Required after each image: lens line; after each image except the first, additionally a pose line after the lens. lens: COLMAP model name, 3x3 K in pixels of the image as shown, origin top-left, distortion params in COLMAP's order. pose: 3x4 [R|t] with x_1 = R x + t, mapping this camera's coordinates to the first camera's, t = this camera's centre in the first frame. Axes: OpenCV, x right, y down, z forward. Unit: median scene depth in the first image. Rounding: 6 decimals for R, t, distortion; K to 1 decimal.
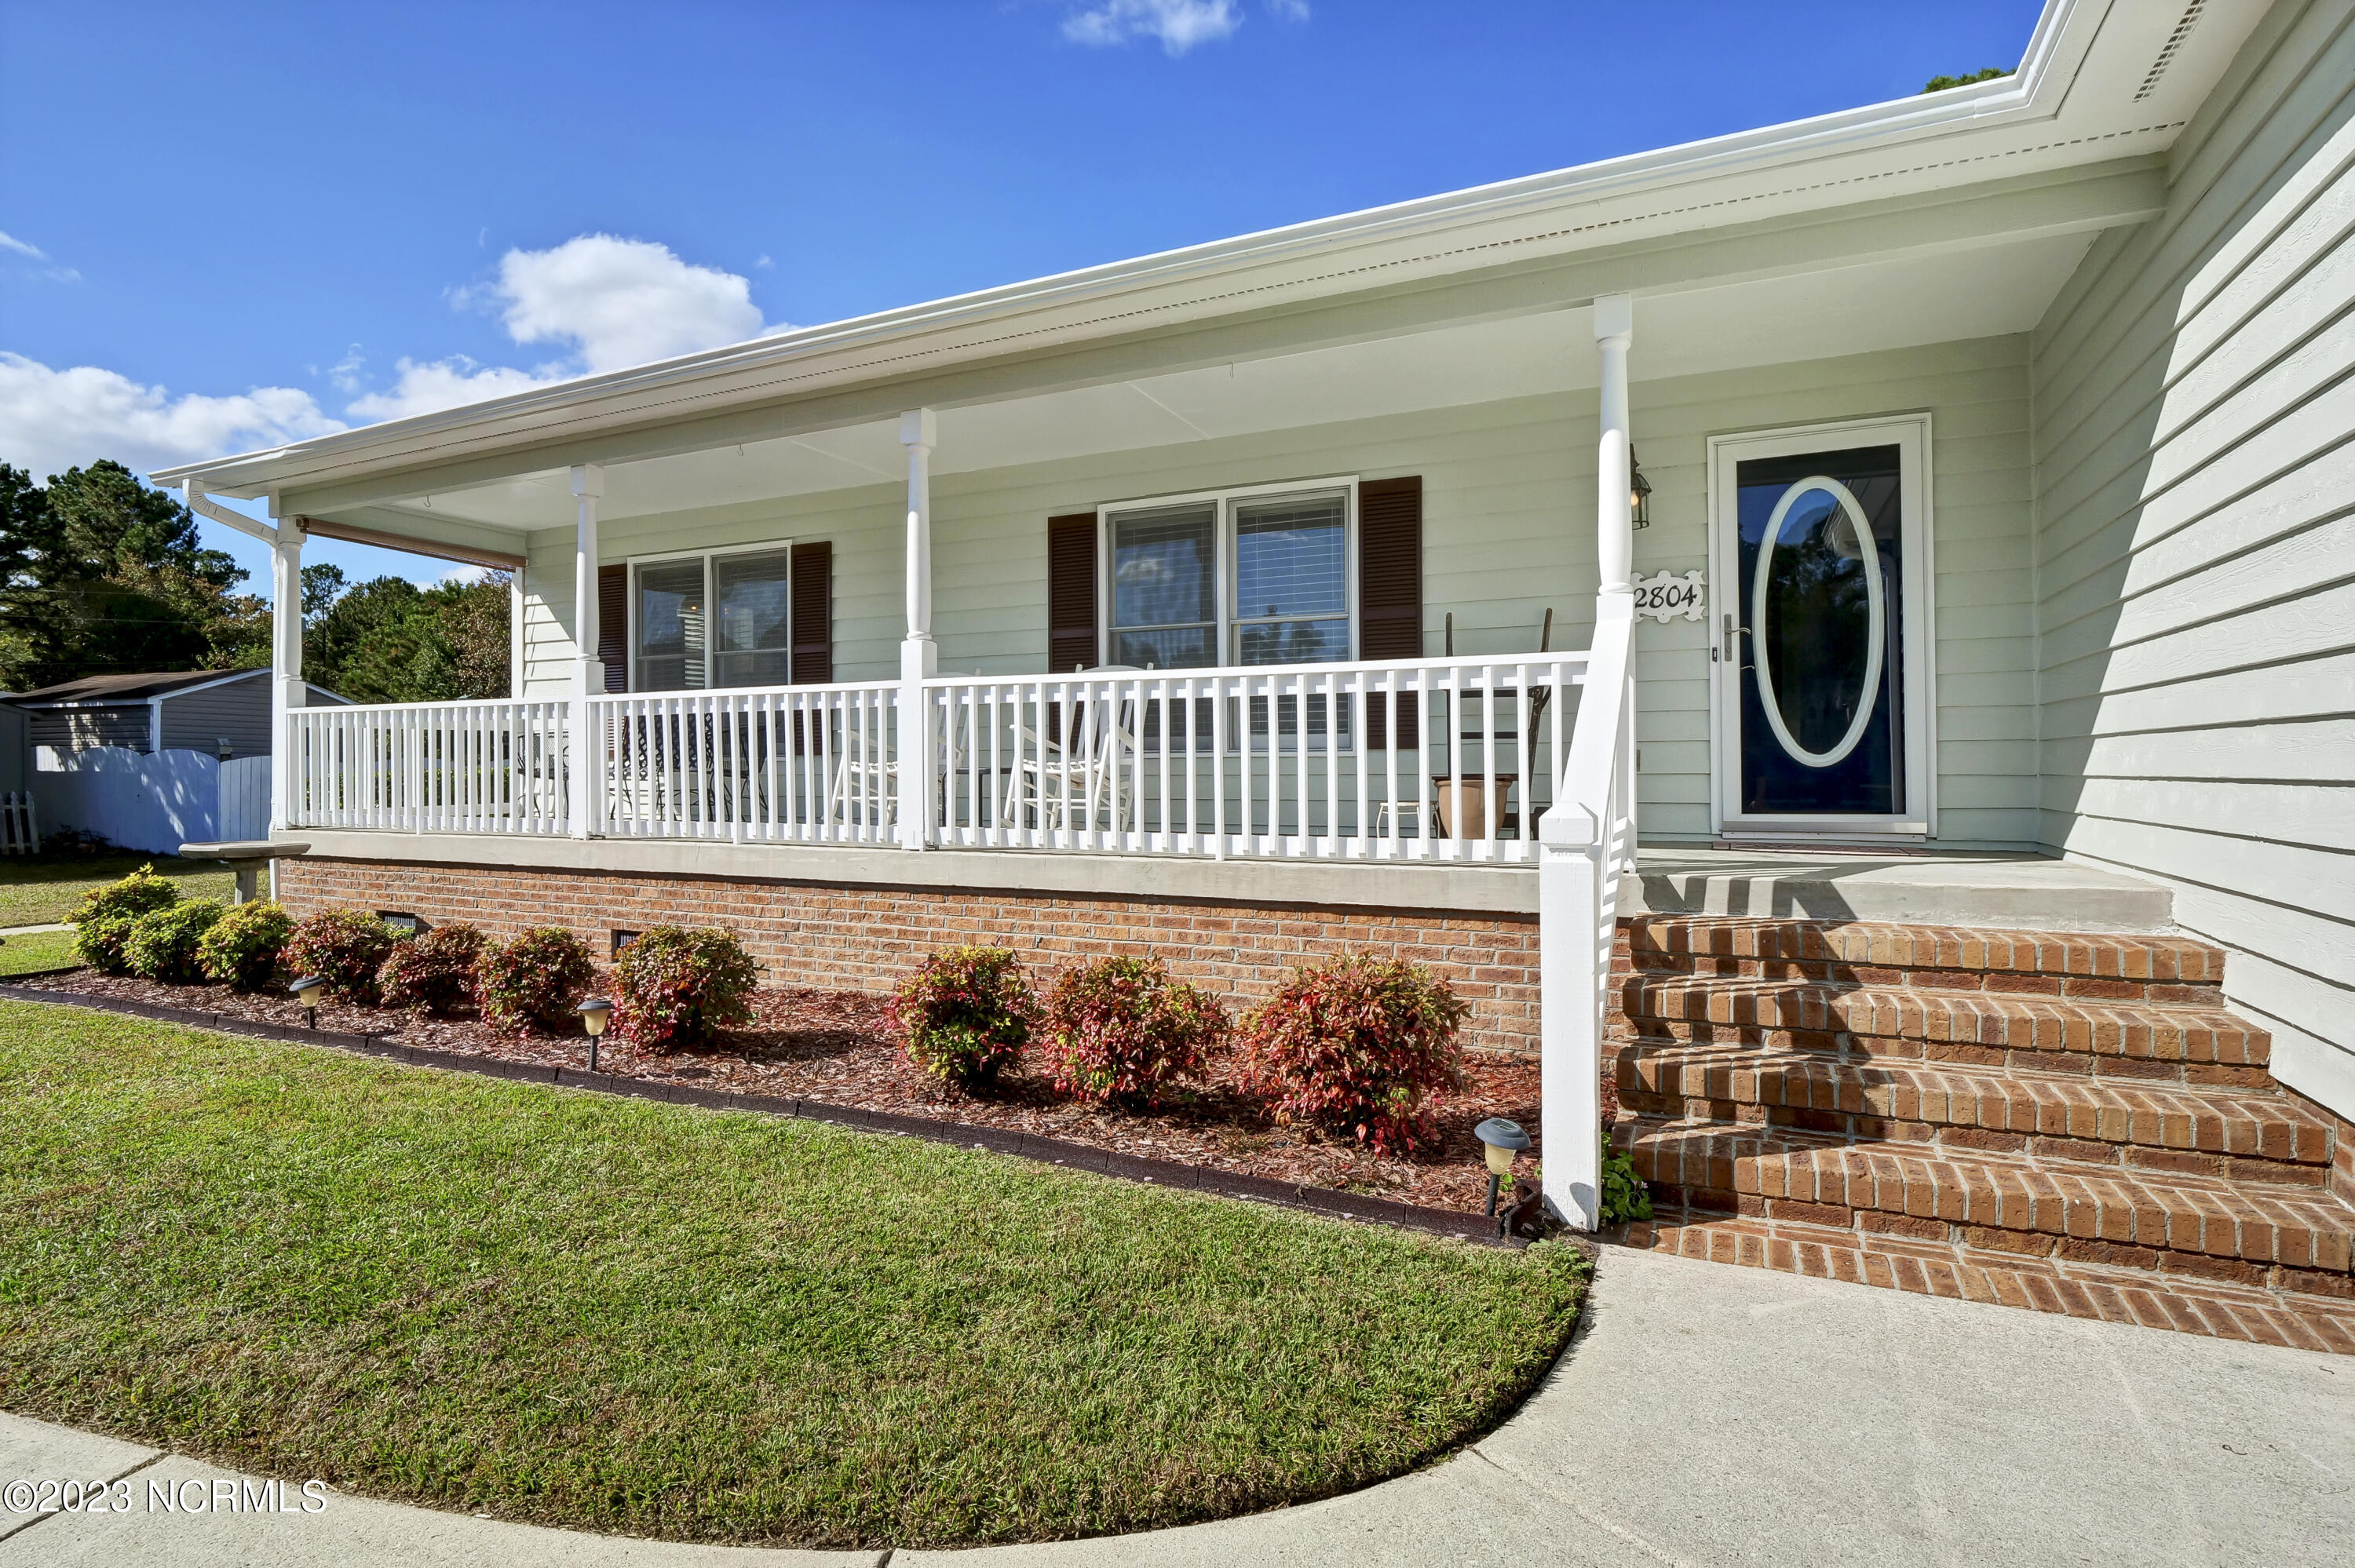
lens RADIAL K [[1169.0, 0, 1177.5], [0, 1169.0, 784.0], [0, 0, 1]] dist [-0.008744, -0.001057]
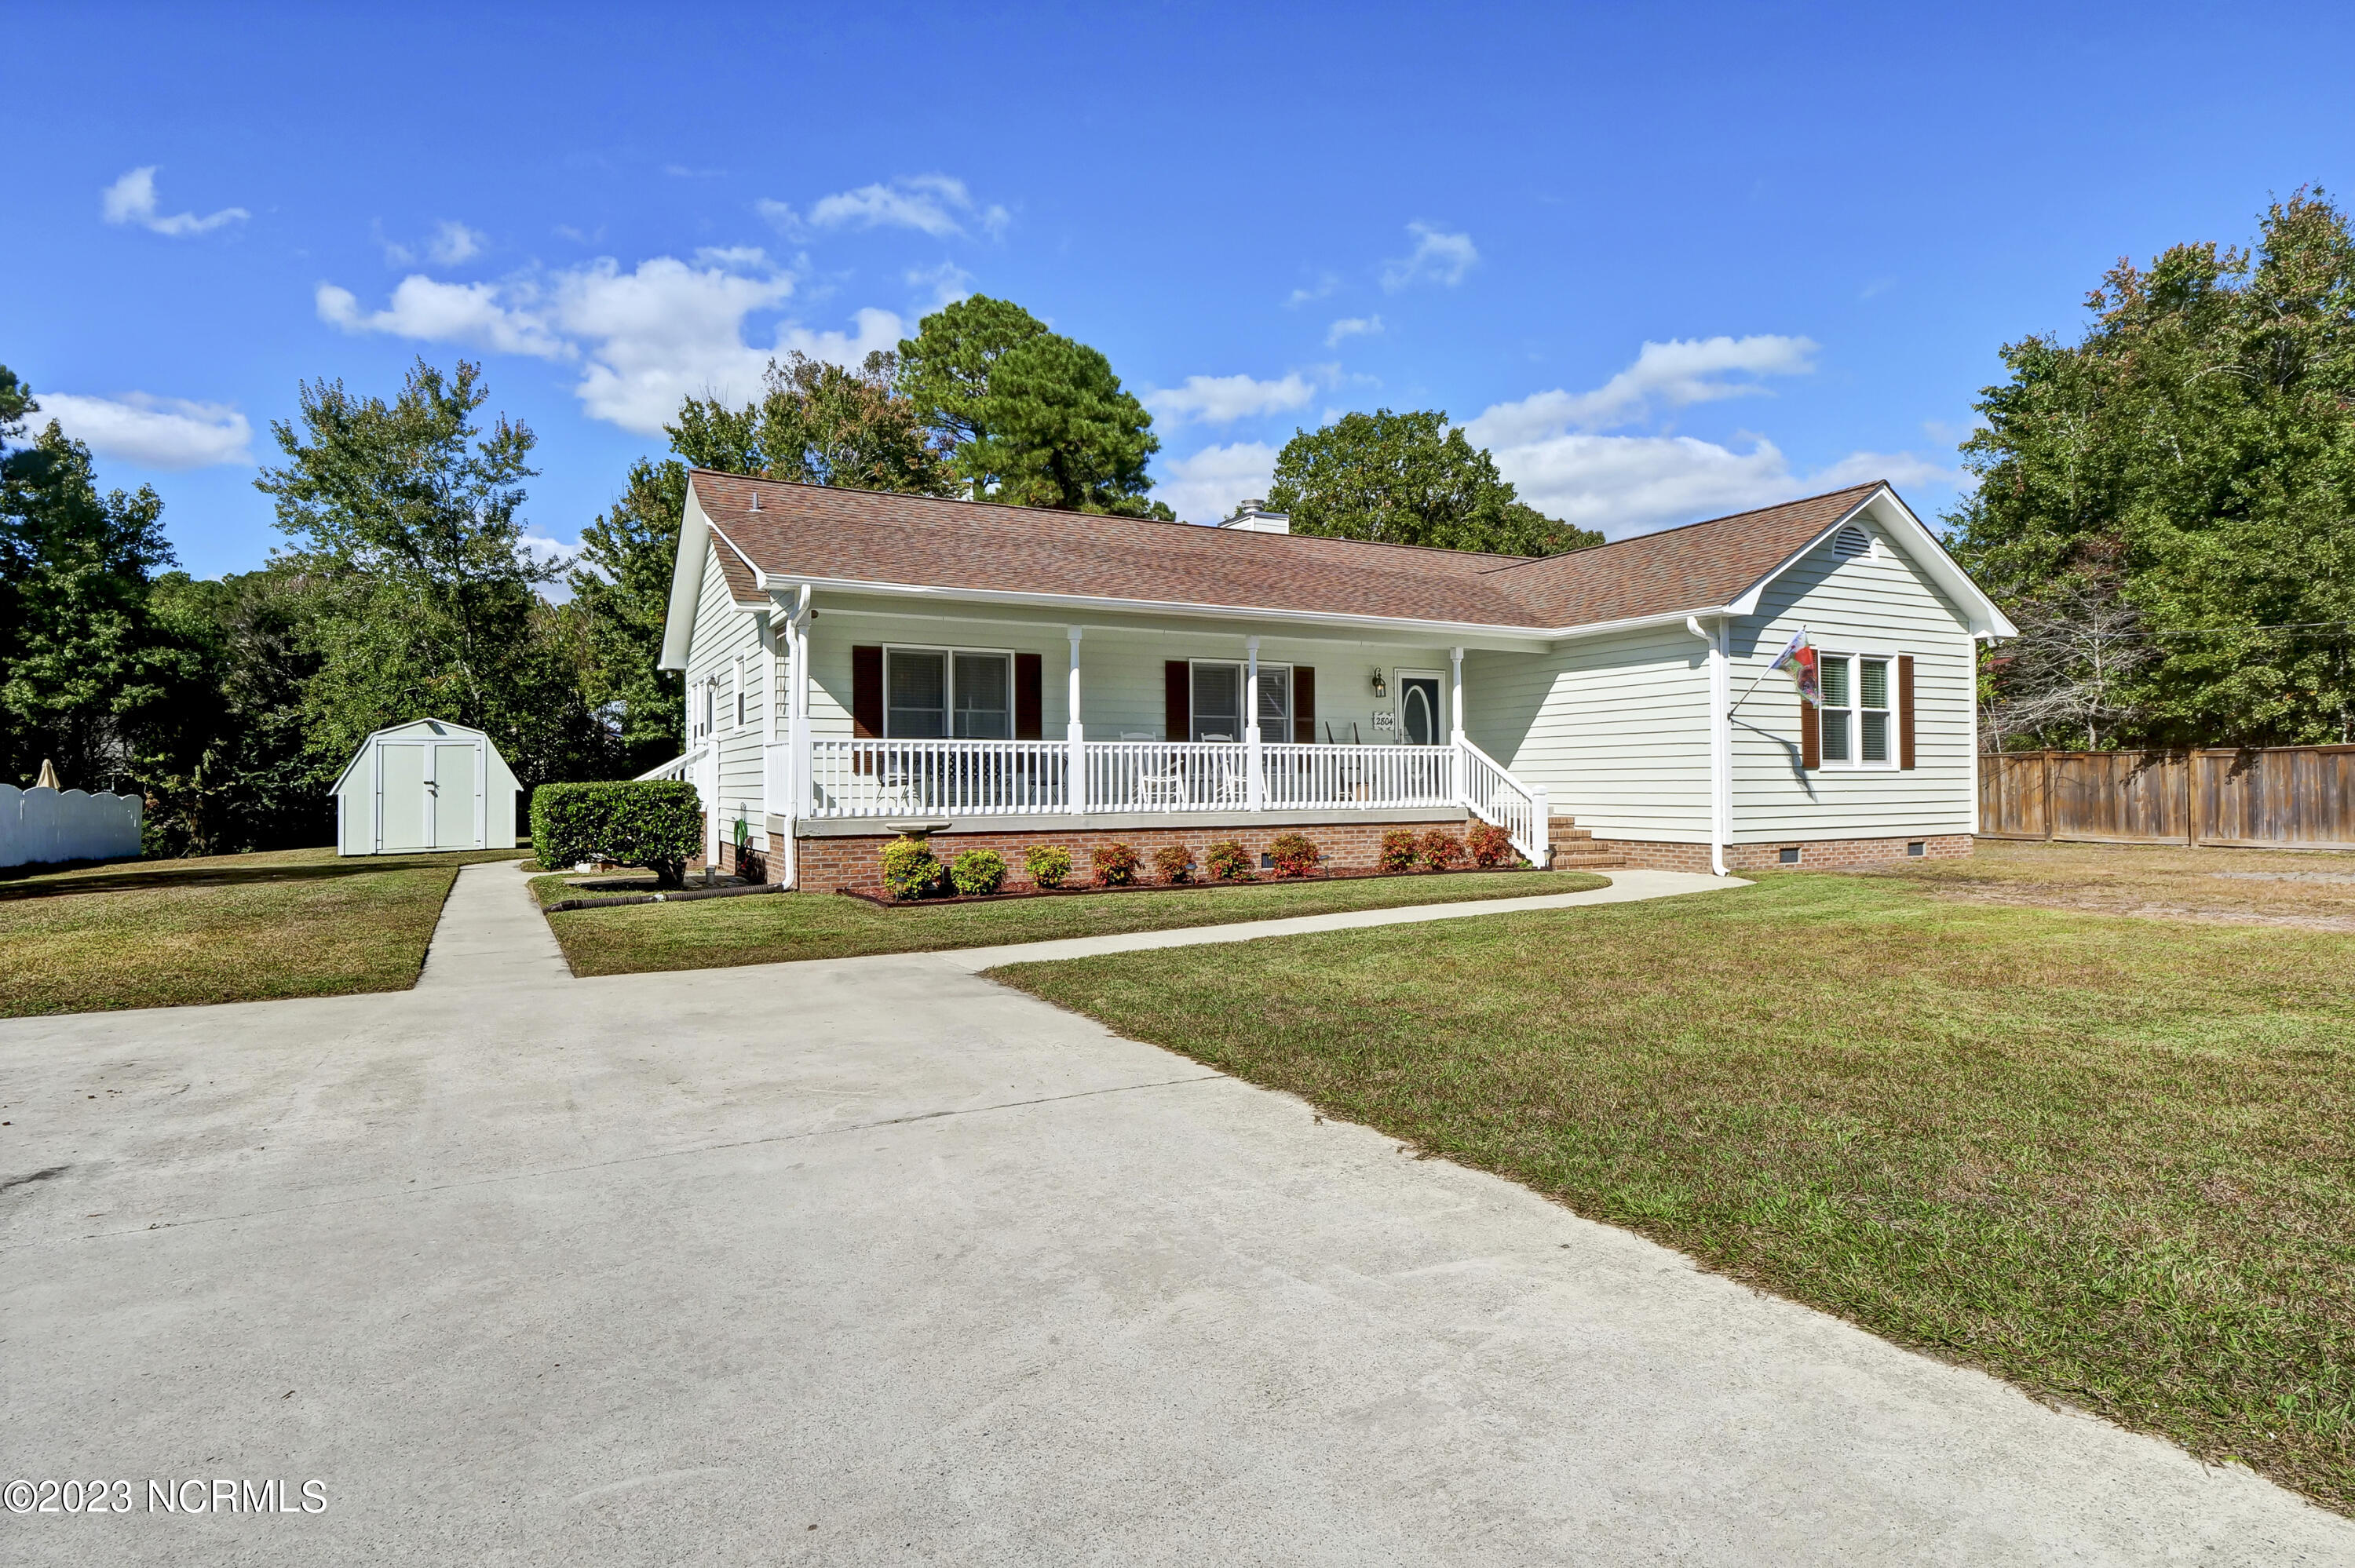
lens RADIAL K [[1246.4, 0, 1177.5], [0, 1246.4, 784.0], [0, 0, 1]] dist [-0.009753, -0.000636]
pose [[0.598851, 0.003665, 0.800852, -2.225925], [0.015495, 0.999749, -0.016162, 0.034195], [-0.800711, 0.022088, 0.598644, -0.413212]]
